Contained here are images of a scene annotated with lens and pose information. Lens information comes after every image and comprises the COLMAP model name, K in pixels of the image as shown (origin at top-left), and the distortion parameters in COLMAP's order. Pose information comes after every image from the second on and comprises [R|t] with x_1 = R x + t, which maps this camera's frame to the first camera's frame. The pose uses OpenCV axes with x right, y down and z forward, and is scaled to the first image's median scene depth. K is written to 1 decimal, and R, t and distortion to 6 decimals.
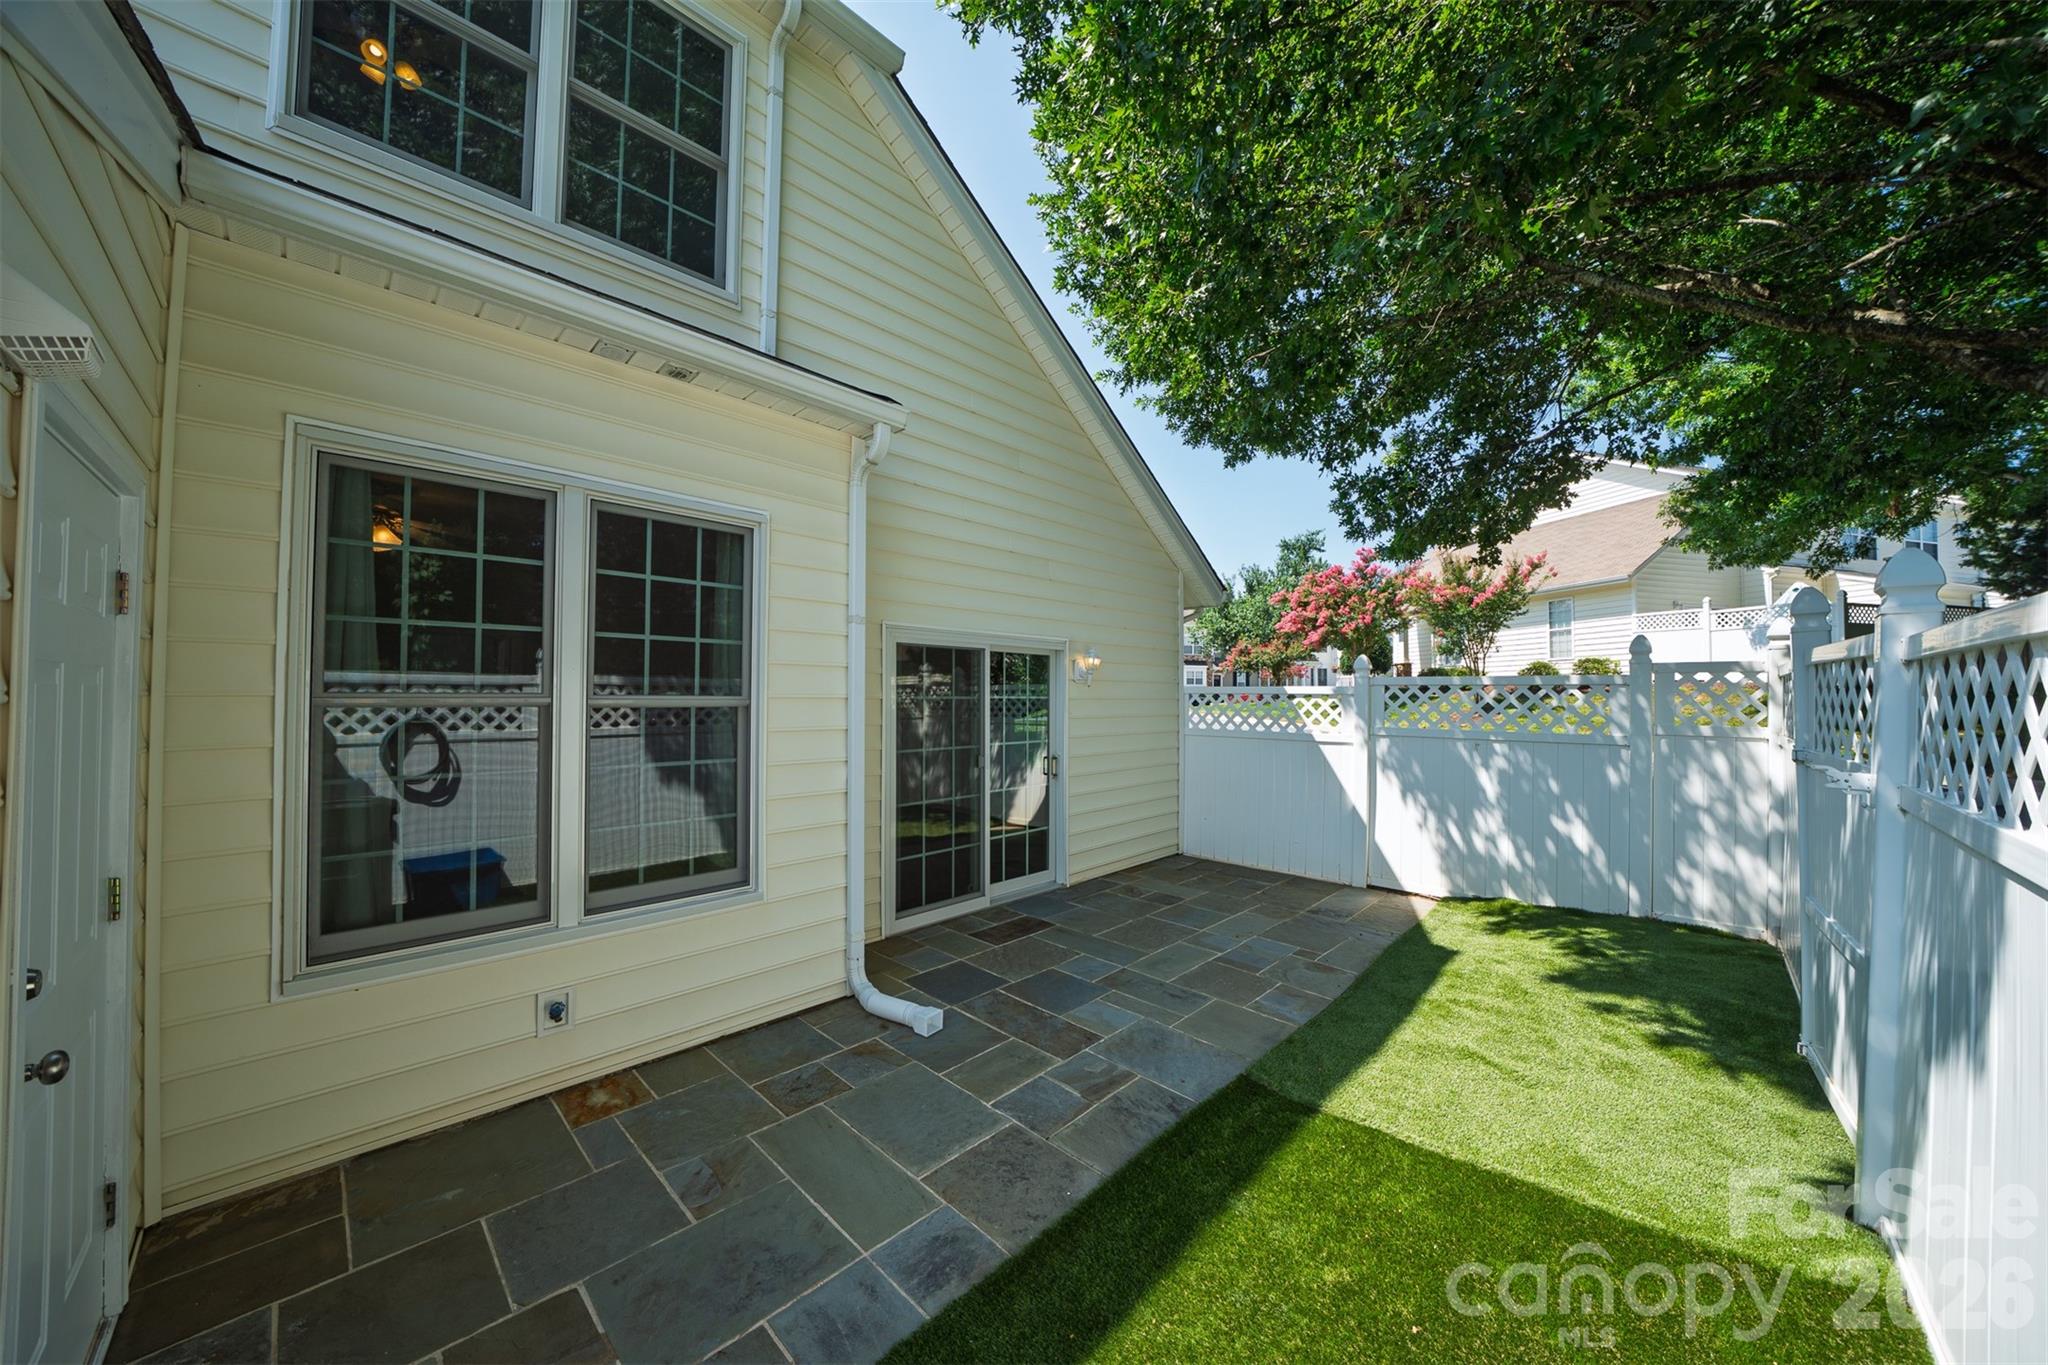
lens RADIAL K [[711.0, 0, 1030.5], [0, 711.0, 695.0], [0, 0, 1]] dist [-0.008815, 0.000138]
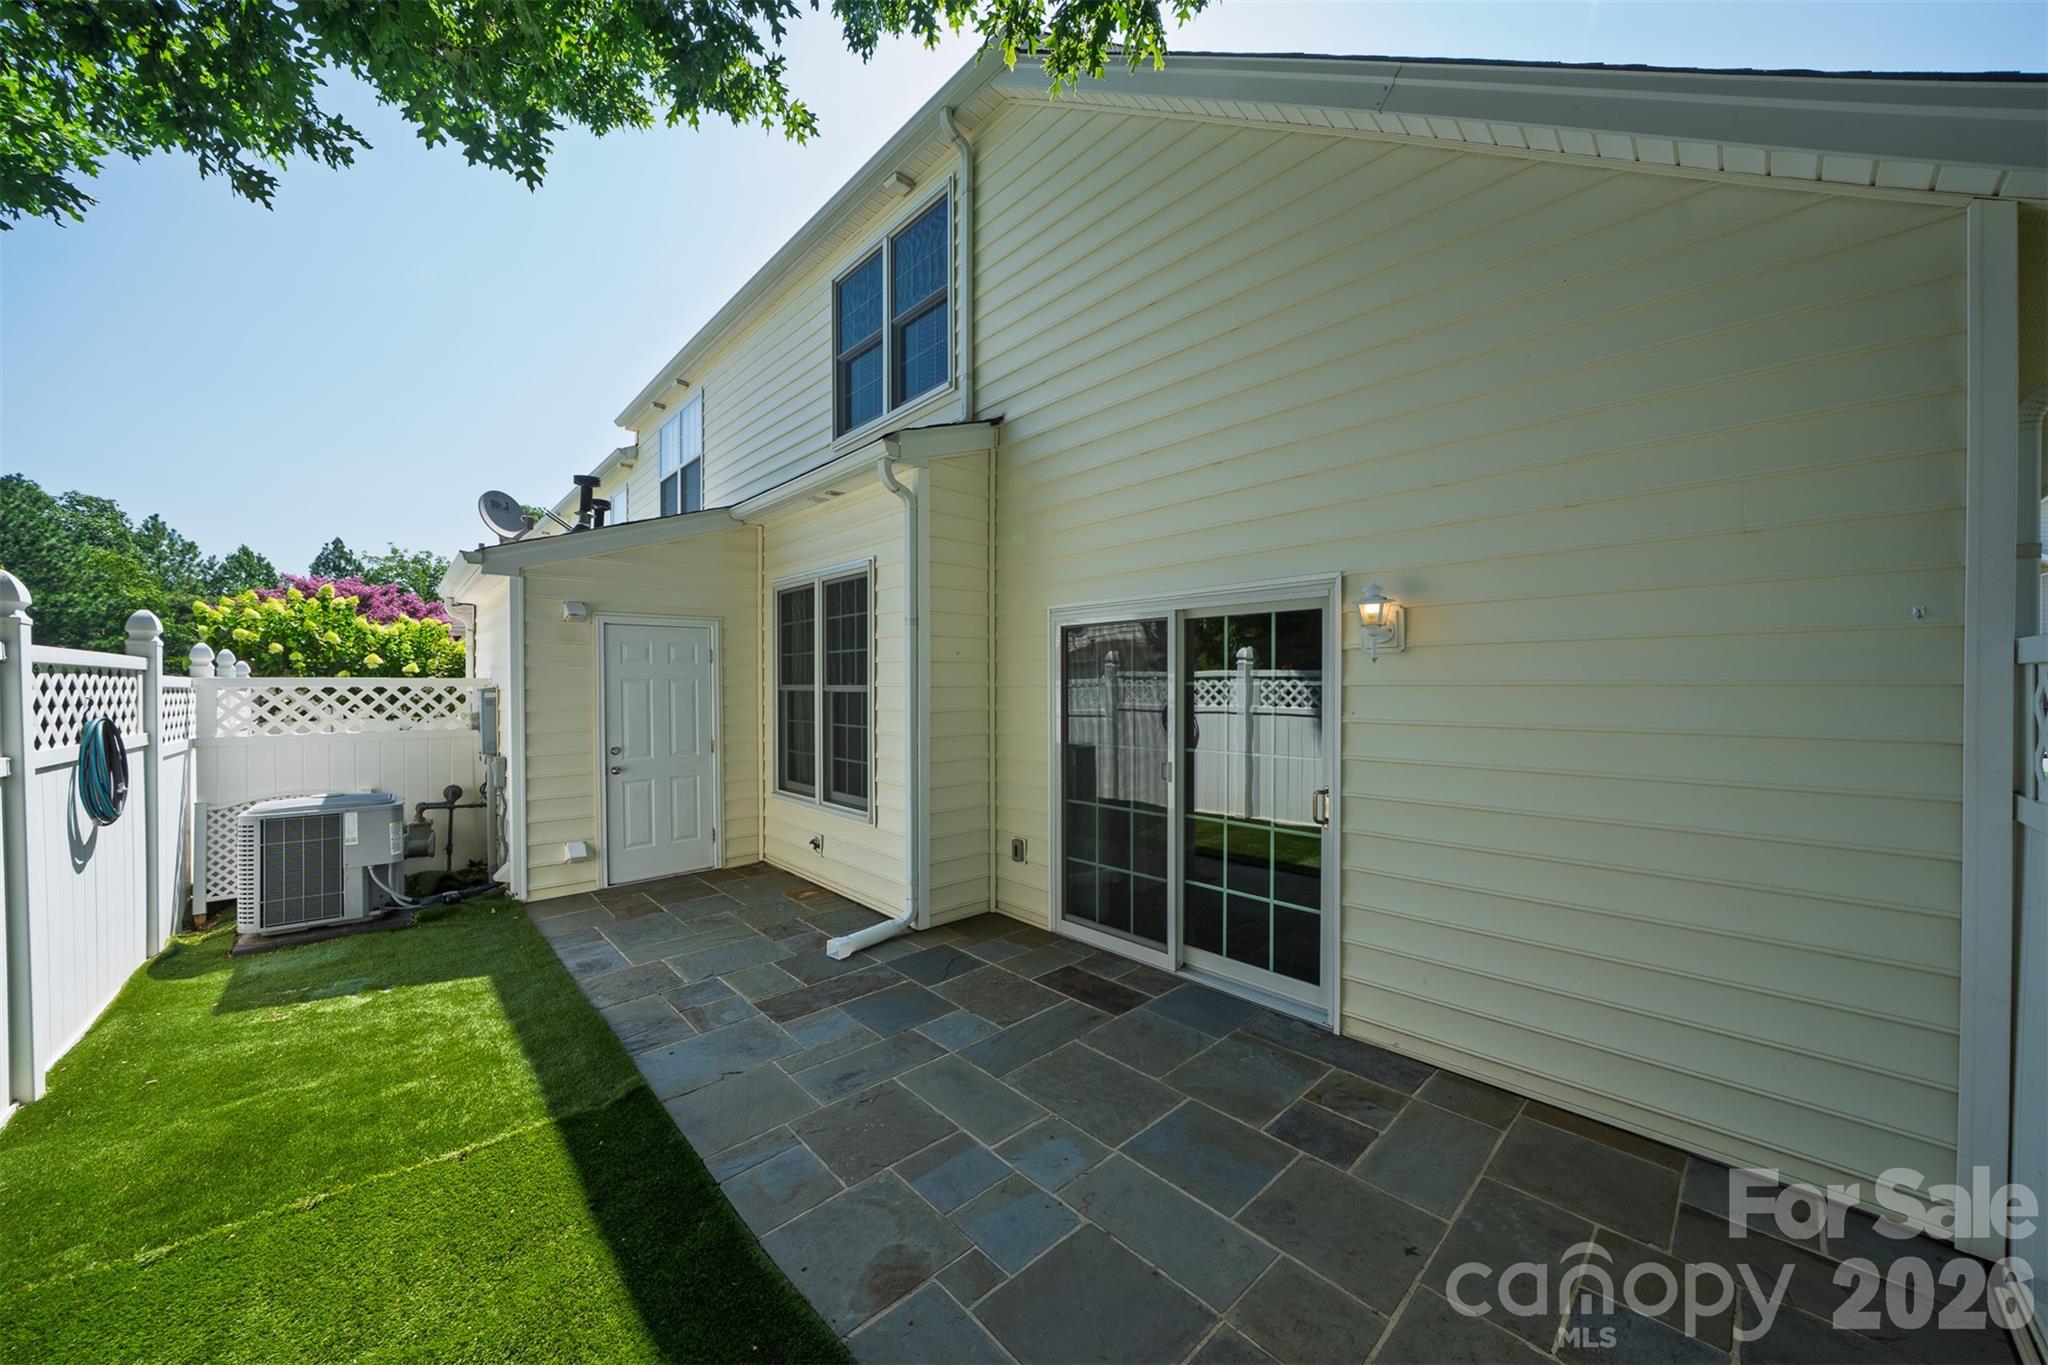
lens RADIAL K [[756.7, 0, 1013.6], [0, 756.7, 677.7], [0, 0, 1]] dist [-0.000118, -0.000685]
pose [[-0.096103, -0.002394, -0.995368, 0.837422], [0.014513, 0.999887, -0.003806, -0.002057], [0.995266, -0.014812, -0.096058, 1.054500]]
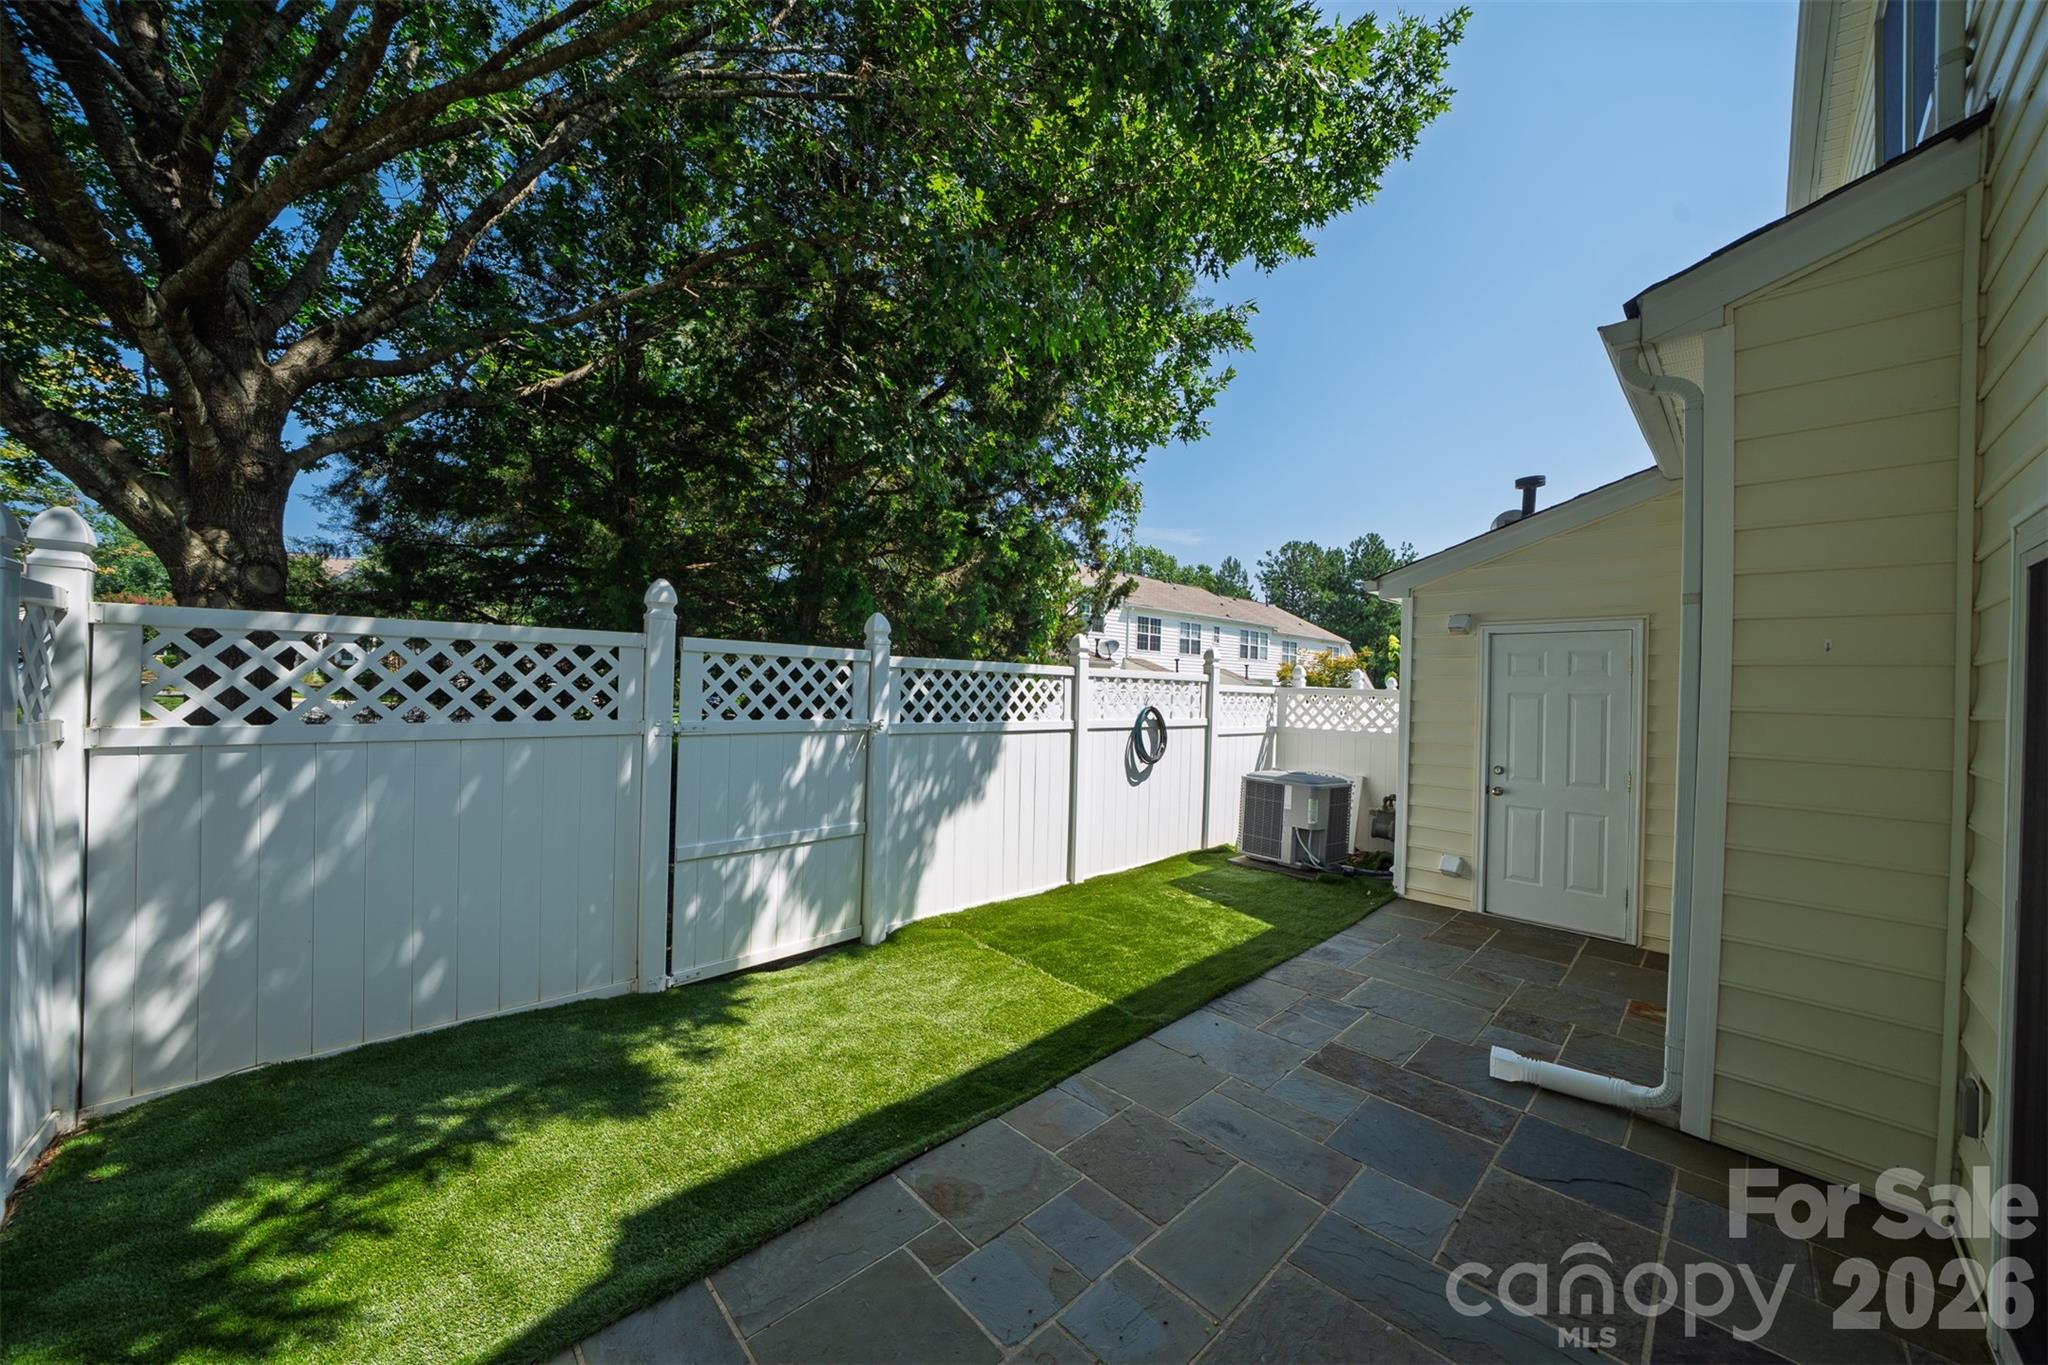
lens RADIAL K [[711.0, 0, 1005.6], [0, 711.0, 680.3], [0, 0, 1]] dist [-0.008815, 0.000138]
pose [[-0.996692, -0.025993, 0.076997, 0.315483], [-0.027286, 0.999503, -0.015781, 0.004557], [-0.076549, -0.017830, -0.996906, 1.429432]]
